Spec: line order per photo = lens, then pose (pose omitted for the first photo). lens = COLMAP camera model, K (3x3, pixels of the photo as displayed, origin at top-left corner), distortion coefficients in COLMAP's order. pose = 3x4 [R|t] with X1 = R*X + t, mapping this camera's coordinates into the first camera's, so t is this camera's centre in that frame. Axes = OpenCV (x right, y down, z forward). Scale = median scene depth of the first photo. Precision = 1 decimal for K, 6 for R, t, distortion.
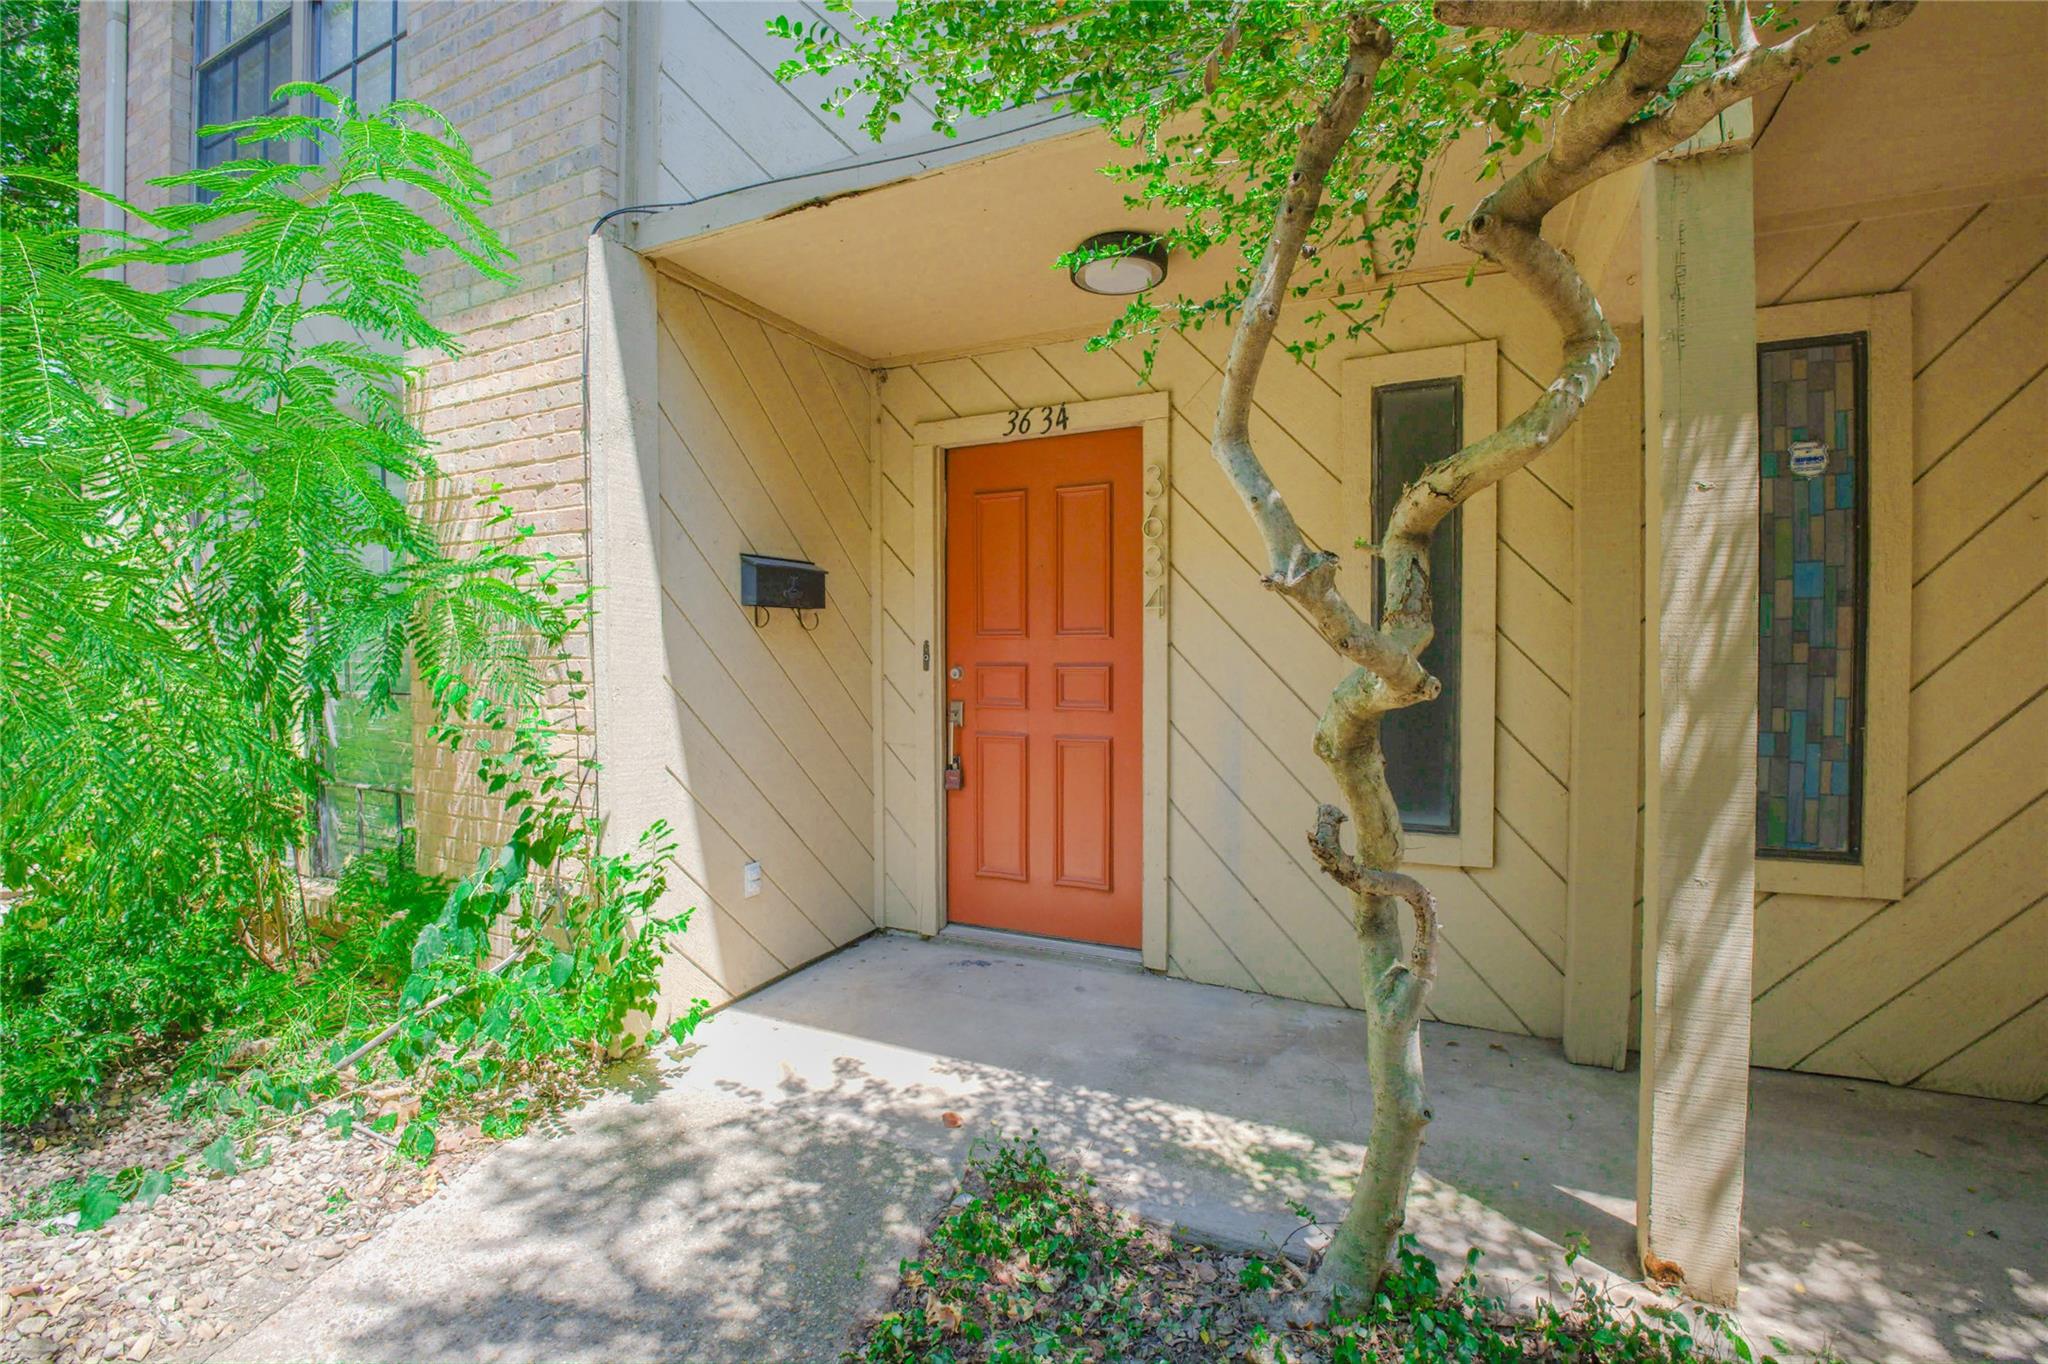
lens RADIAL K [[908.2, 0, 1024.0], [0, 908.2, 682.0], [0, 0, 1]] dist [0.001641, 0.000080]
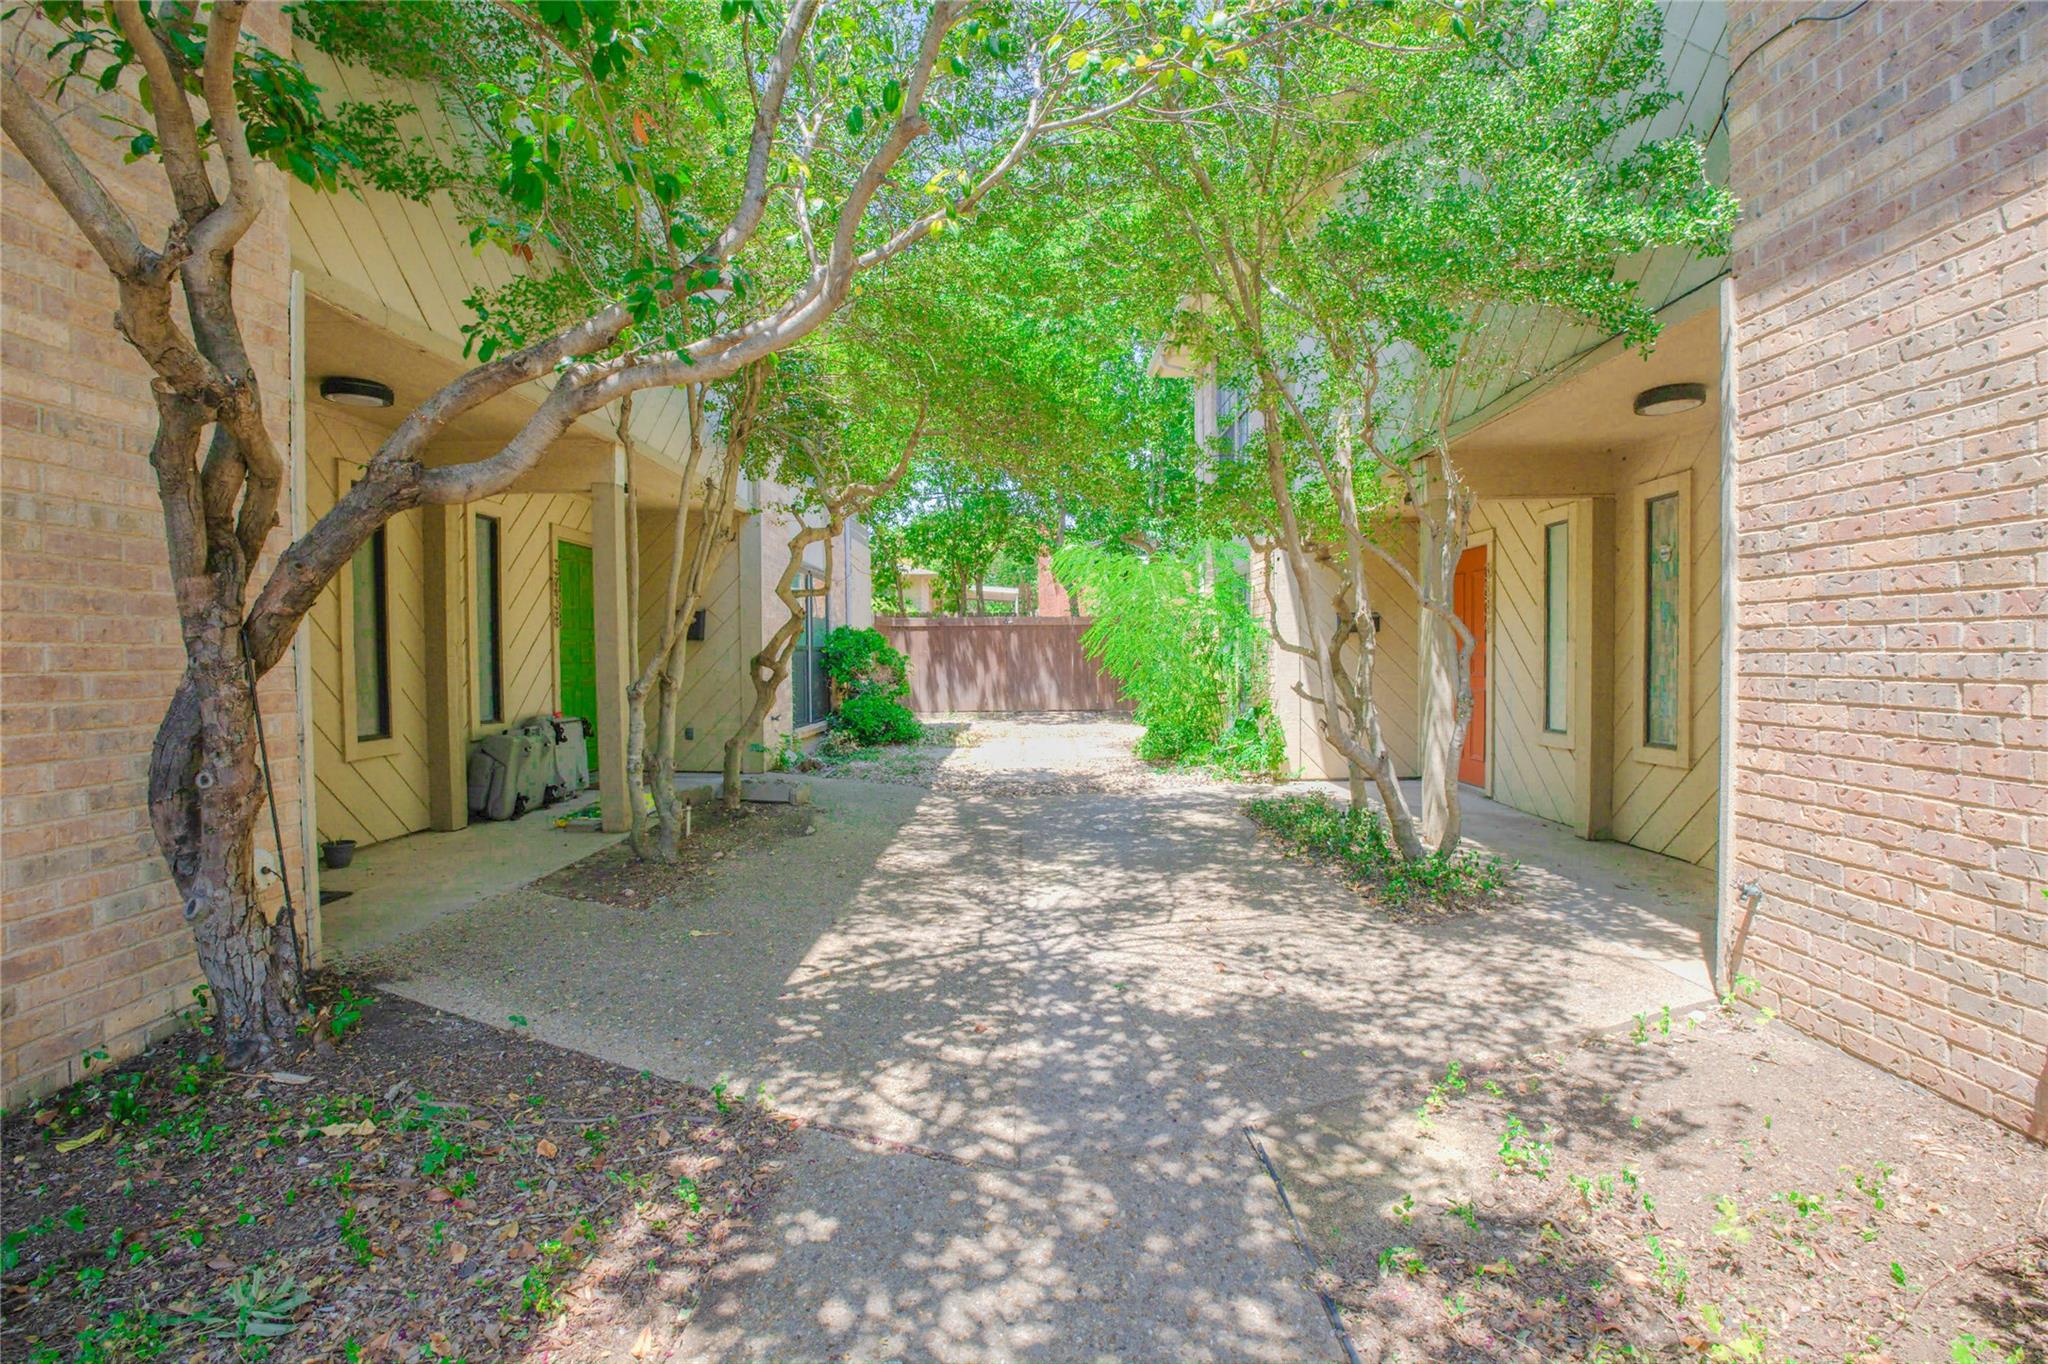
lens RADIAL K [[908.2, 0, 1024.0], [0, 908.2, 682.0], [0, 0, 1]] dist [0.001641, 0.000080]
pose [[0.434874, 0.030391, -0.899978, 1.674982], [-0.015666, 0.999534, 0.026183, 0.007850], [0.900355, 0.002713, 0.435148, -0.974802]]
